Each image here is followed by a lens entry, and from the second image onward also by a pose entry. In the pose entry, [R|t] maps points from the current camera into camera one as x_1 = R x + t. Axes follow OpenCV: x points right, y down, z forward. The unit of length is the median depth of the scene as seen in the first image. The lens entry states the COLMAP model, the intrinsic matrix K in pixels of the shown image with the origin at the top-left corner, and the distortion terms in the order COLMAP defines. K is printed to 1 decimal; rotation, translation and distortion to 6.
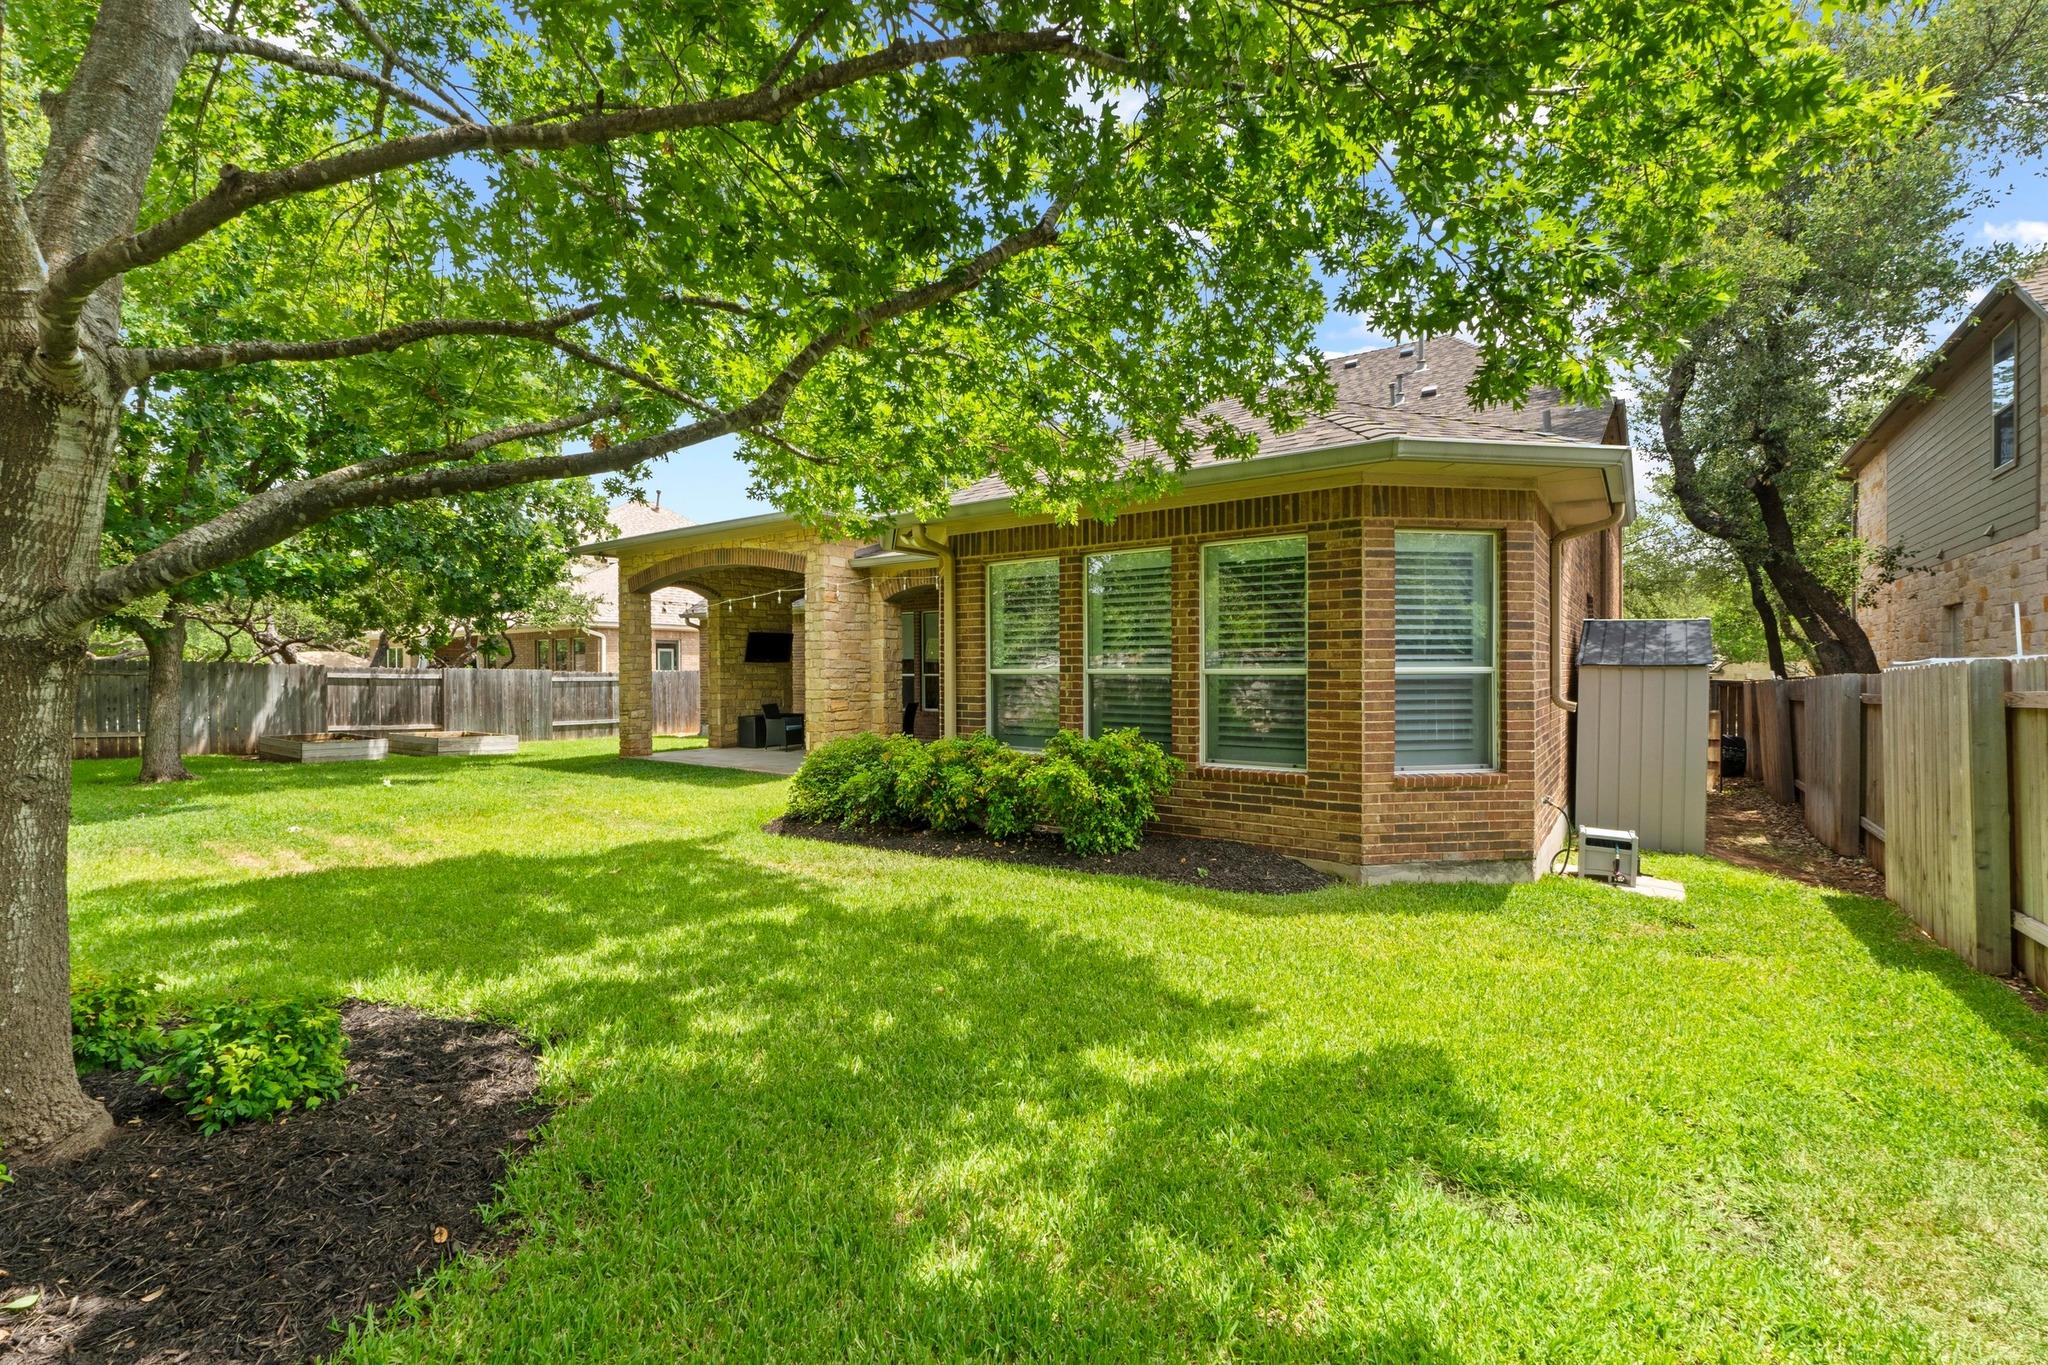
lens RADIAL K [[873.7, 0, 1017.6], [0, 873.7, 676.0], [0, 0, 1]] dist [-0.005723, -0.000189]
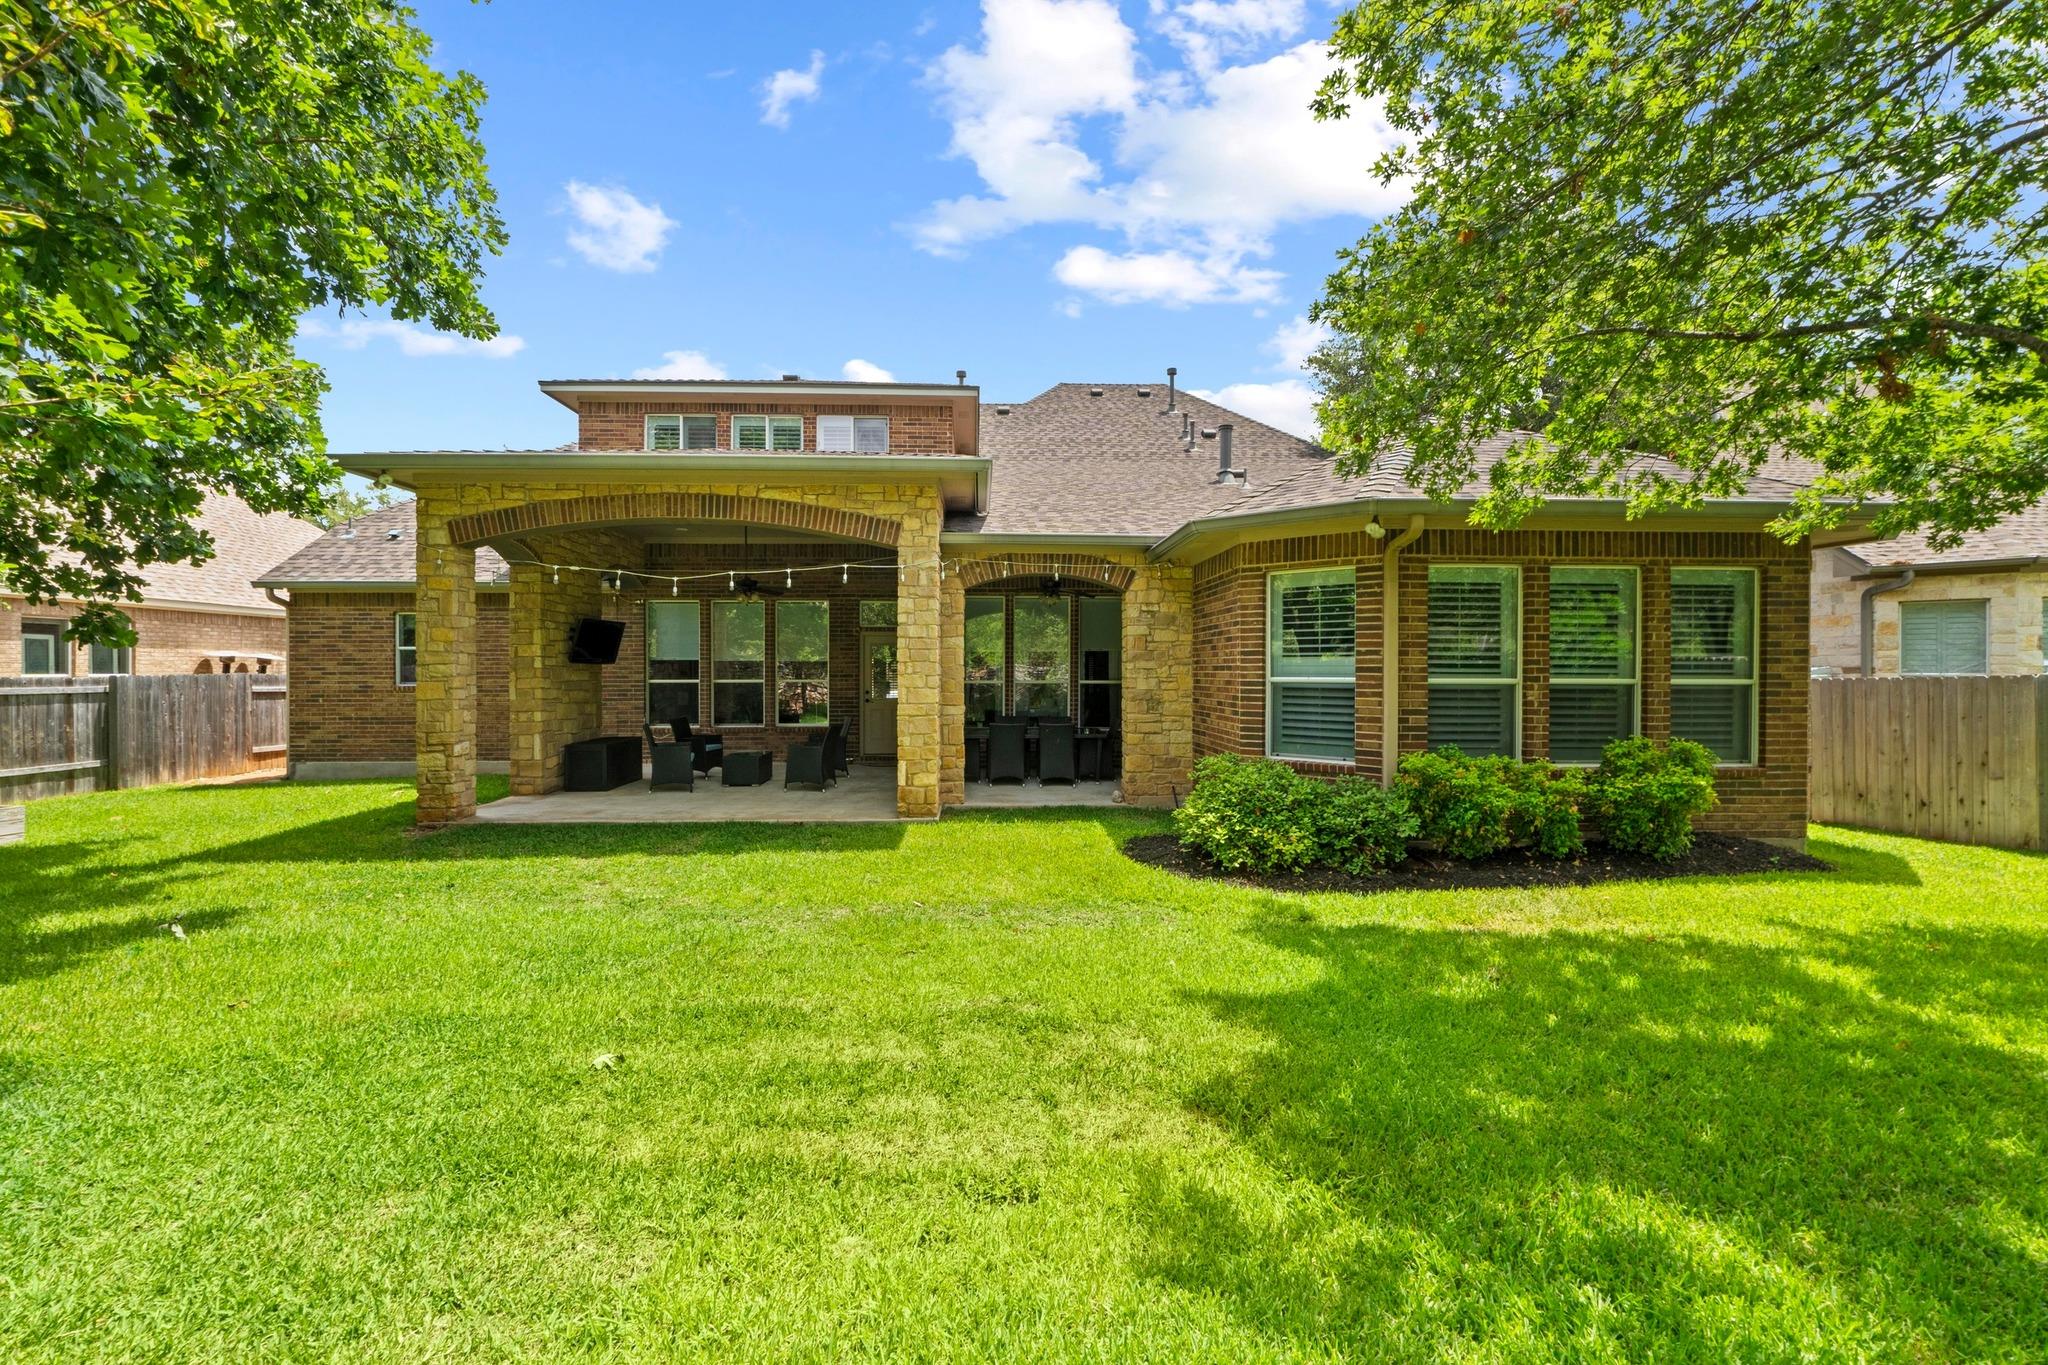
lens RADIAL K [[873.7, 0, 1017.6], [0, 873.7, 676.0], [0, 0, 1]] dist [-0.005723, -0.000189]
pose [[0.782315, 0.000748, 0.622883, -0.464275], [0.001153, 0.999996, -0.002648, -0.004268], [-0.622882, 0.002789, 0.782311, 0.270799]]
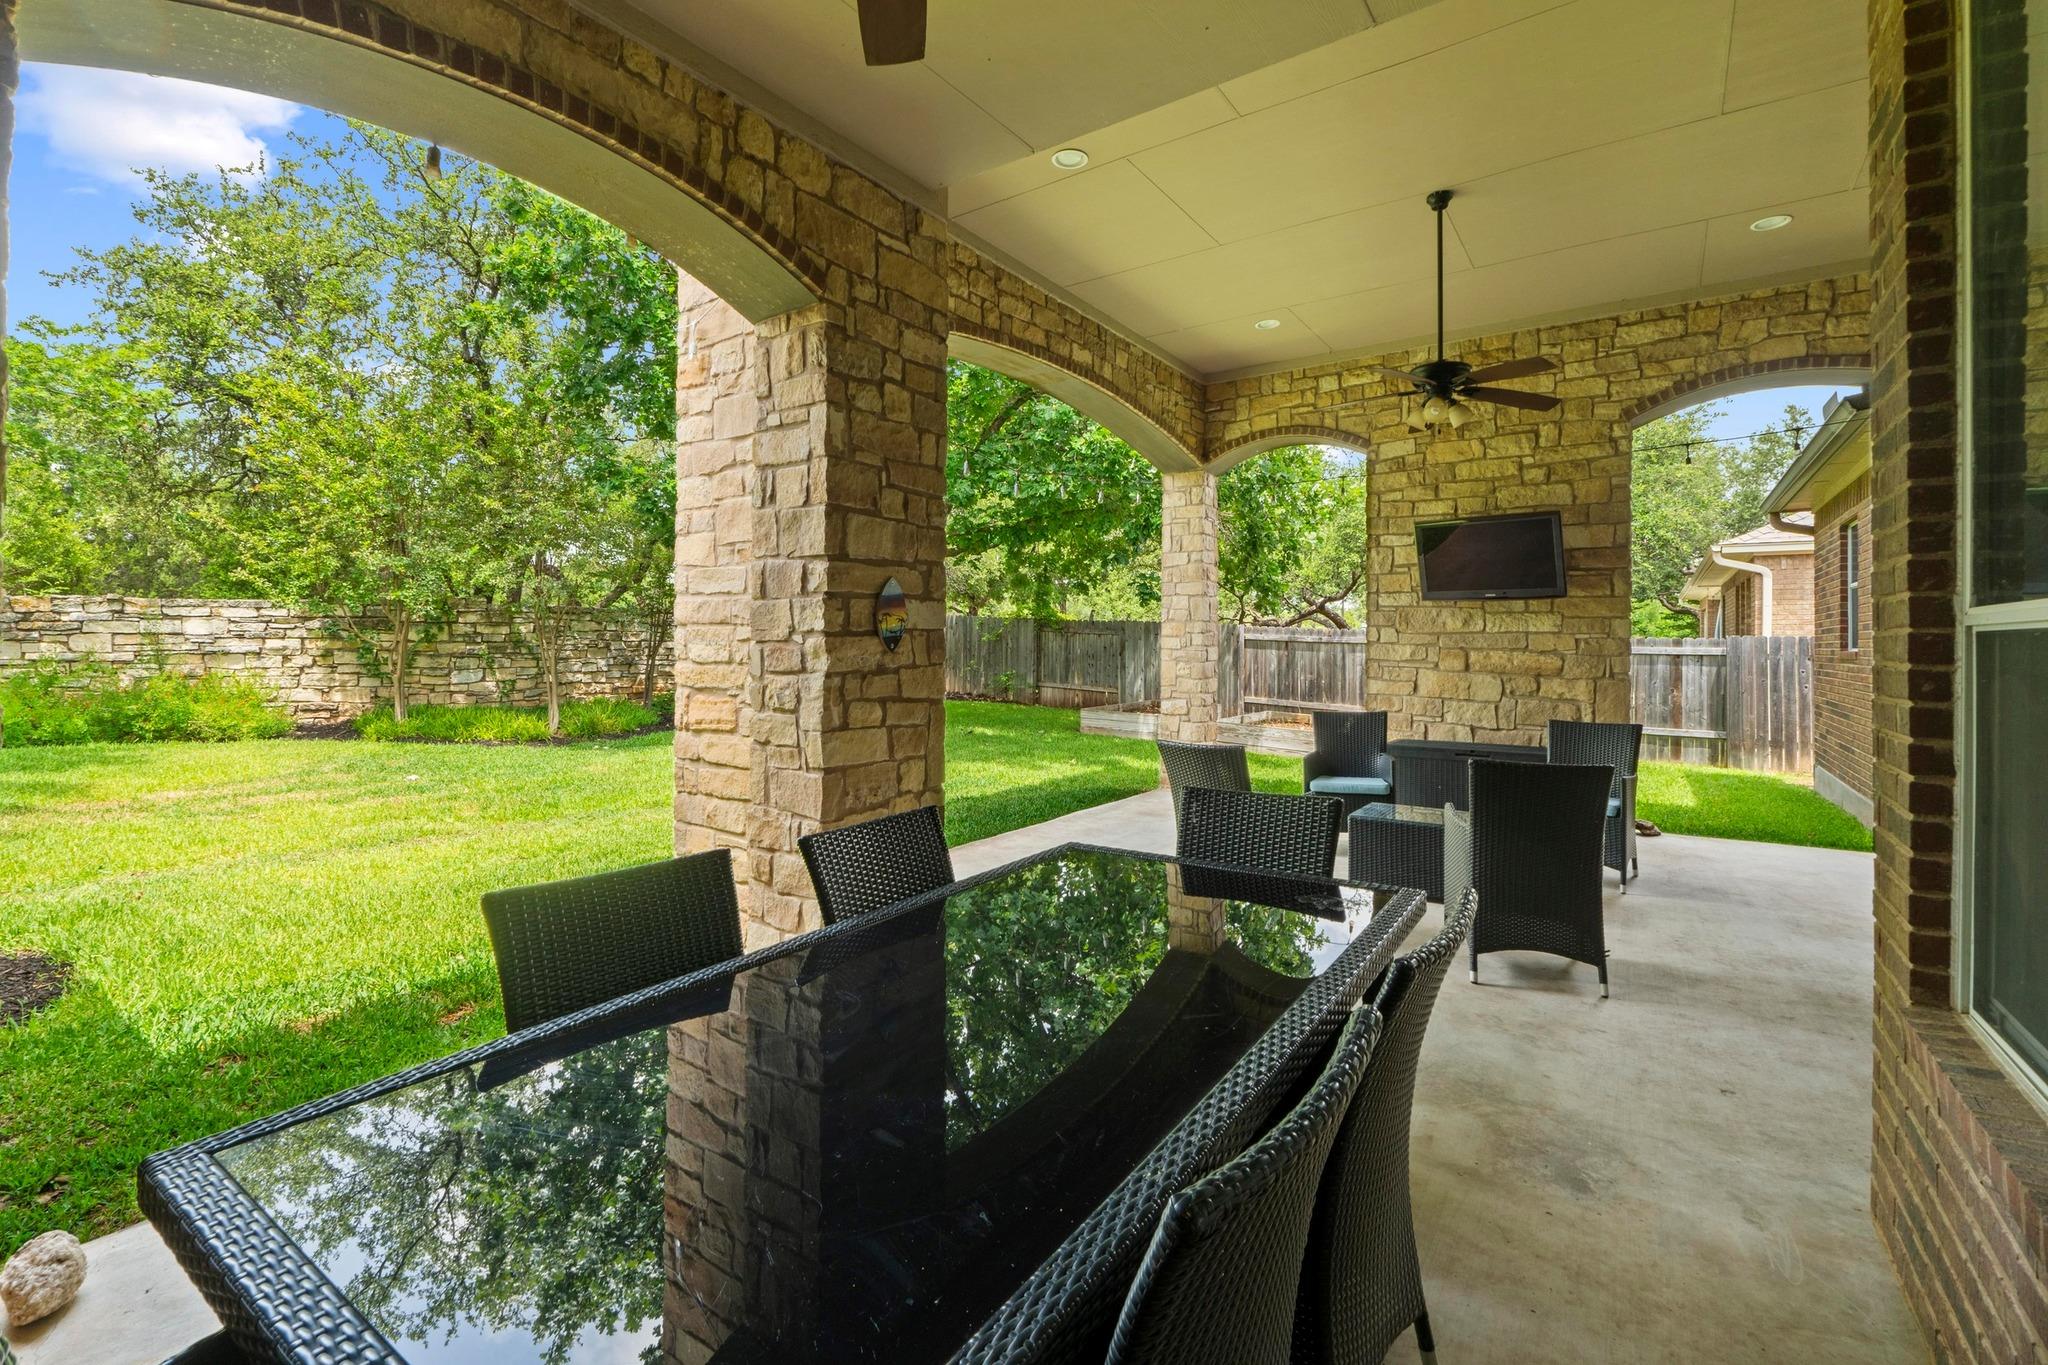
lens RADIAL K [[897.5, 0, 1013.1], [0, 897.5, 626.3], [0, 0, 1]] dist [-0.004438, -0.000045]
pose [[0.013978, -0.009519, -0.999857, 0.083873], [-0.018677, 0.999778, -0.009779, 0.002023], [0.999728, 0.018811, 0.013798, 0.817124]]
